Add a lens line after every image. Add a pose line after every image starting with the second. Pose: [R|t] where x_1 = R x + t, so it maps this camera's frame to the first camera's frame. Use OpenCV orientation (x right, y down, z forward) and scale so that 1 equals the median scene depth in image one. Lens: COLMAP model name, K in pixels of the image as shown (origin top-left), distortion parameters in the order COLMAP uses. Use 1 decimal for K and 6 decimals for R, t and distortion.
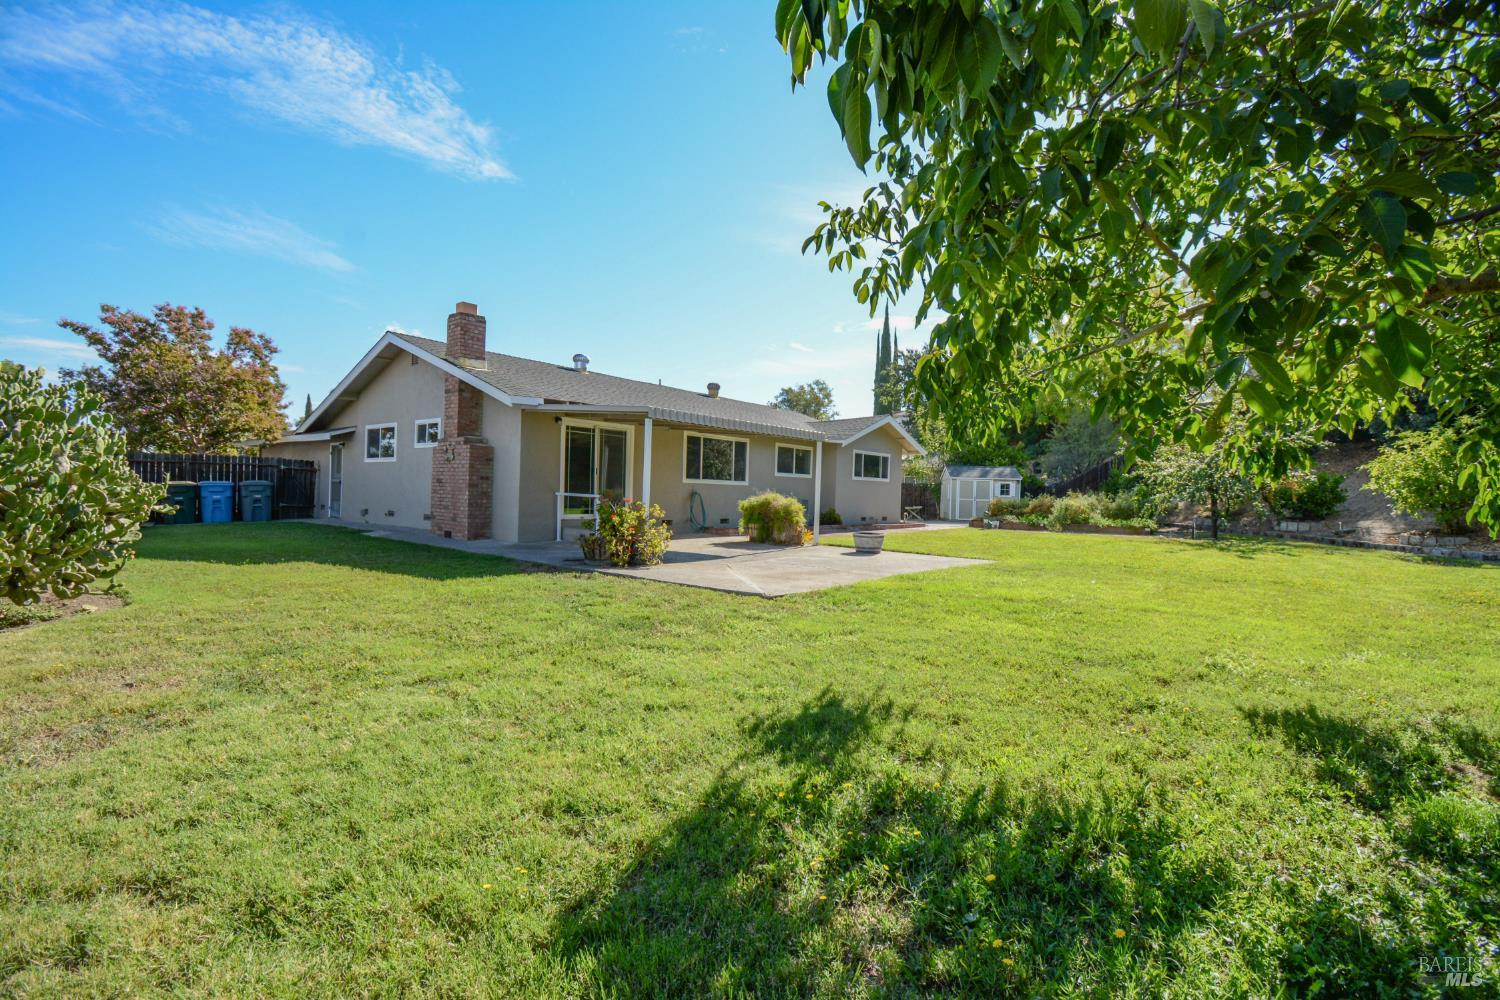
lens RADIAL K [[665.2, 0, 740.5], [0, 665.2, 497.0], [0, 0, 1]] dist [0.005309, -0.016823]
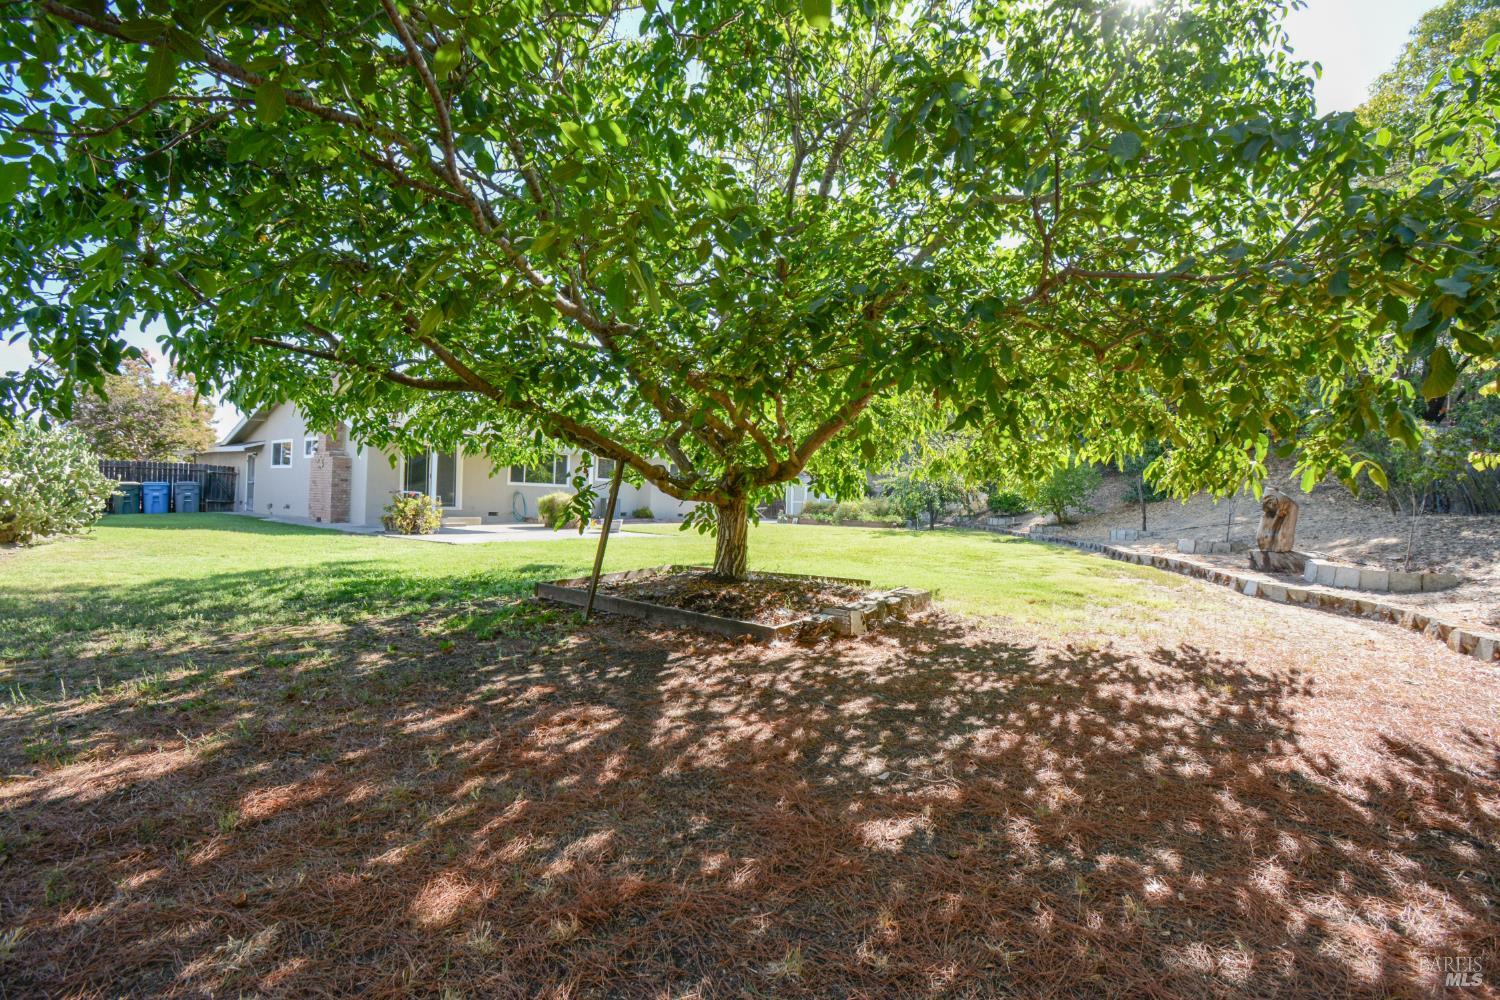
lens RADIAL K [[665.2, 0, 739.3], [0, 665.2, 495.8], [0, 0, 1]] dist [0.005309, -0.016823]
pose [[0.999009, 0.005620, 0.044153, 0.275900], [-0.005036, 0.999899, -0.013324, 0.013718], [-0.044224, 0.013089, 0.998936, -0.323271]]
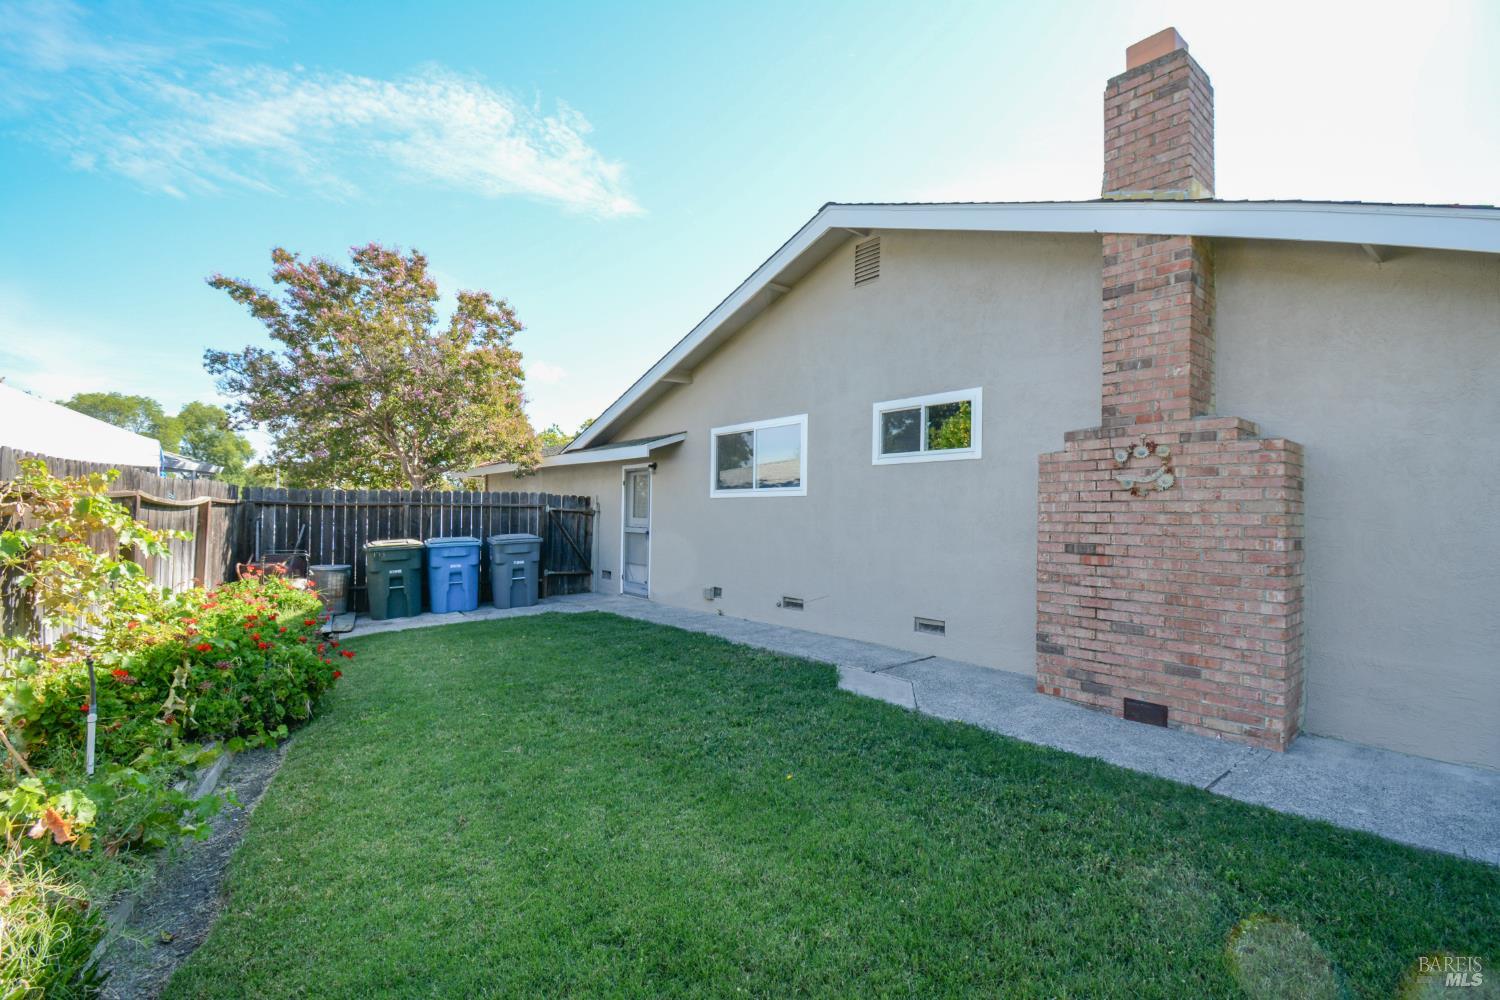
lens RADIAL K [[665.2, 0, 743.3], [0, 665.2, 514.2], [0, 0, 1]] dist [0.005309, -0.016823]
pose [[0.985308, -0.017287, -0.169908, -0.399208], [0.015486, 0.999809, -0.011915, -0.029476], [0.170081, 0.009109, 0.985388, 0.425708]]
